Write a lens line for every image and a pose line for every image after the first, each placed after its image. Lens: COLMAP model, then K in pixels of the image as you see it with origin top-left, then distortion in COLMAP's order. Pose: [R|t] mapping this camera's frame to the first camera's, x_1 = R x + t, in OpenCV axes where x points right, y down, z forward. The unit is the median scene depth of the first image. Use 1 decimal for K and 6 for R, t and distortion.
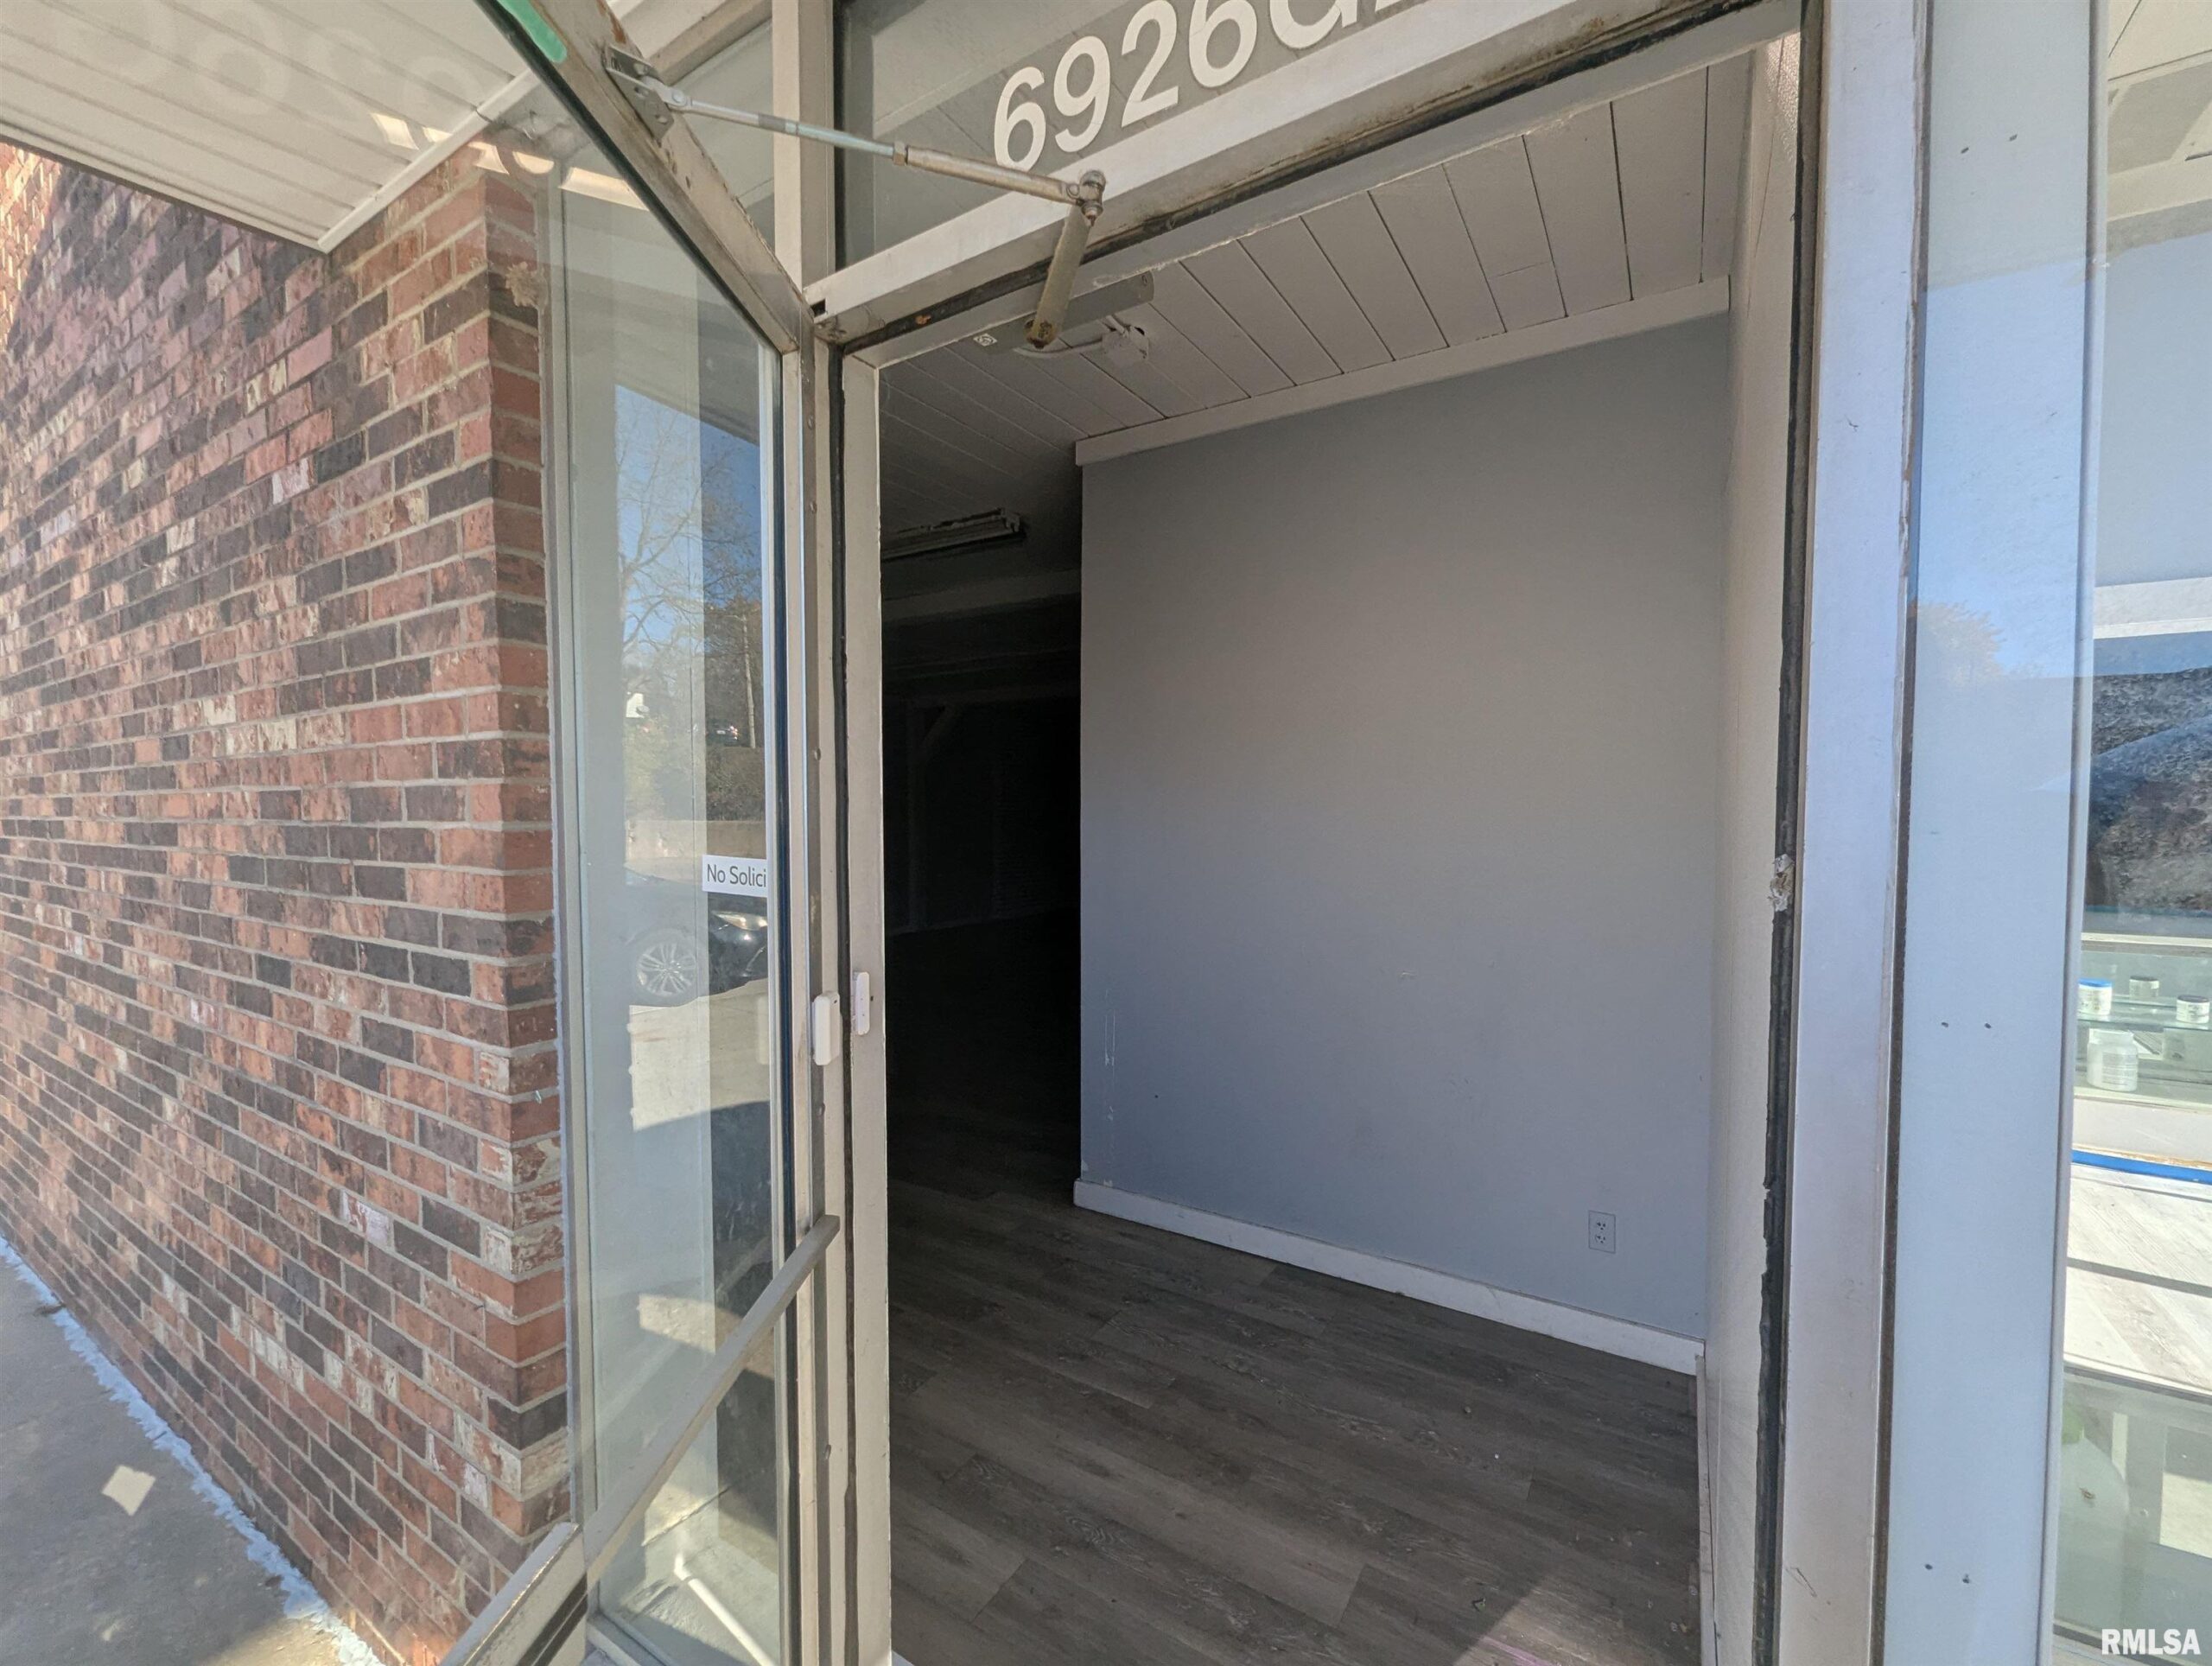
lens RADIAL K [[930.1, 0, 1106.0], [0, 930.1, 833.0], [0, 0, 1]] dist [0.001195, 0.000170]
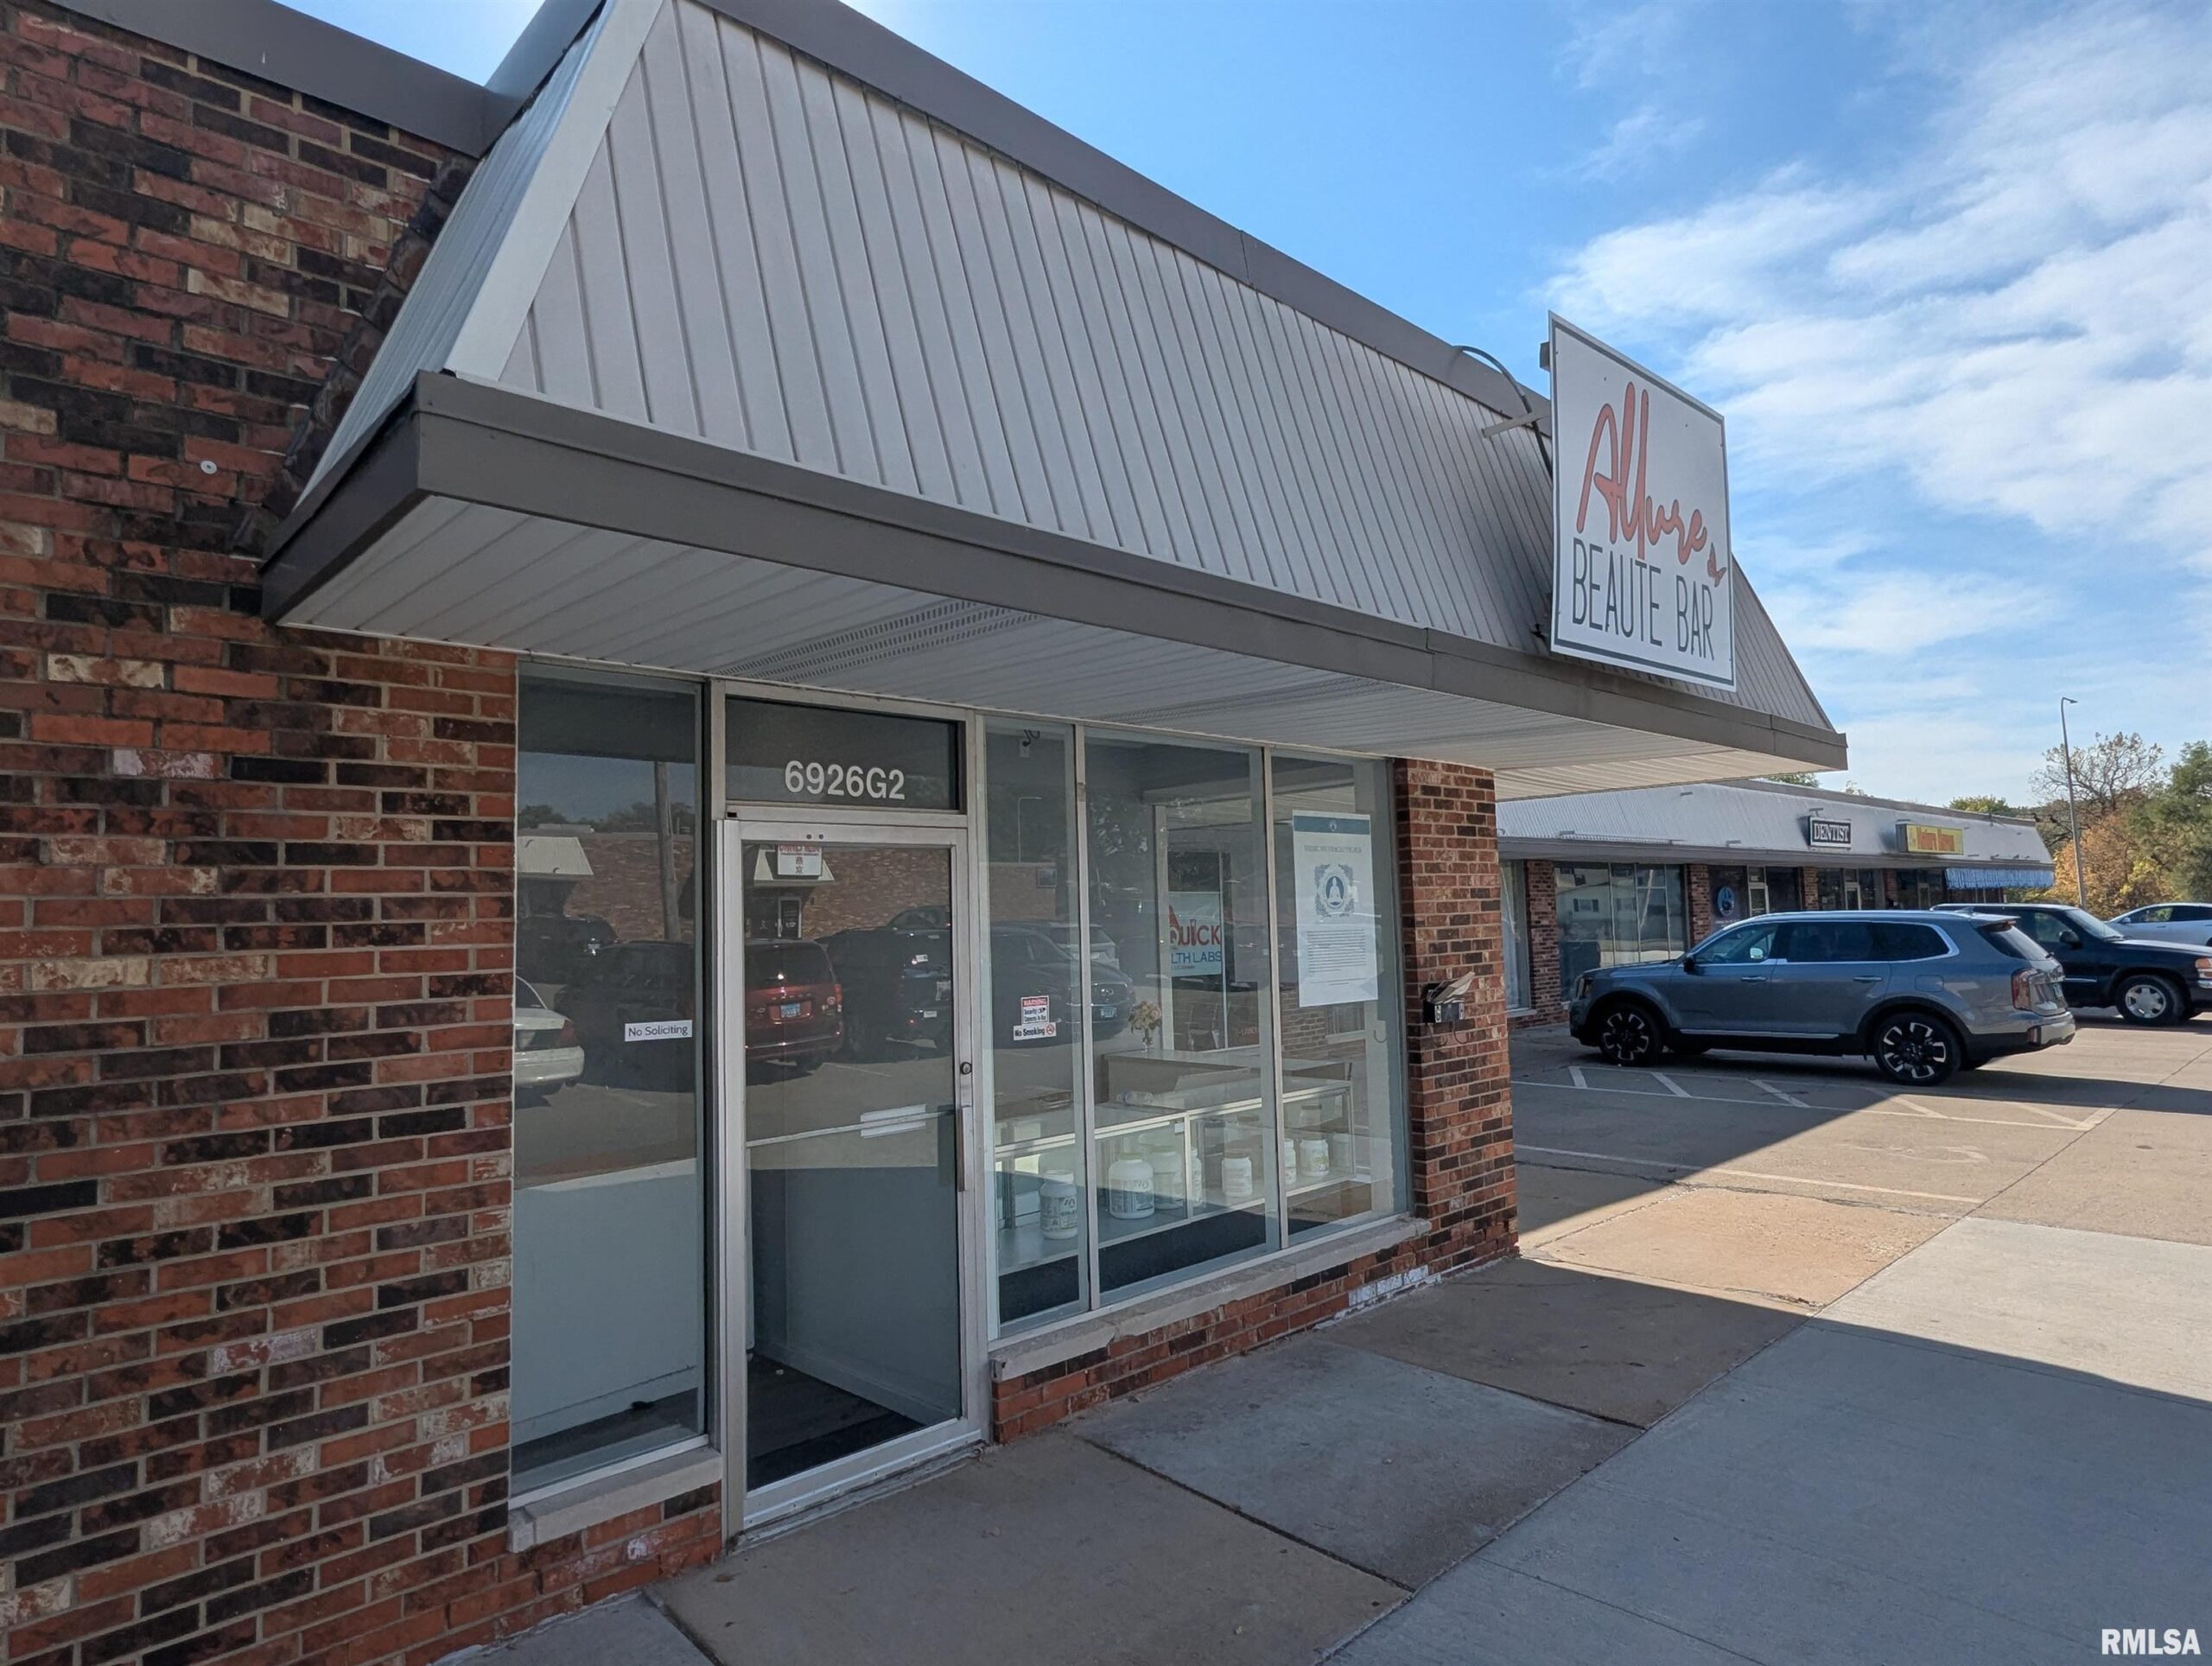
lens RADIAL K [[1277.7, 0, 1106.0], [0, 1277.7, 833.0], [0, 0, 1]] dist [0.000765, 0.001238]
pose [[0.242086, 0.064902, 0.968082, -2.298114], [0.060633, 0.994798, -0.081855, -0.081159], [-0.968359, 0.078513, 0.236891, -0.600406]]
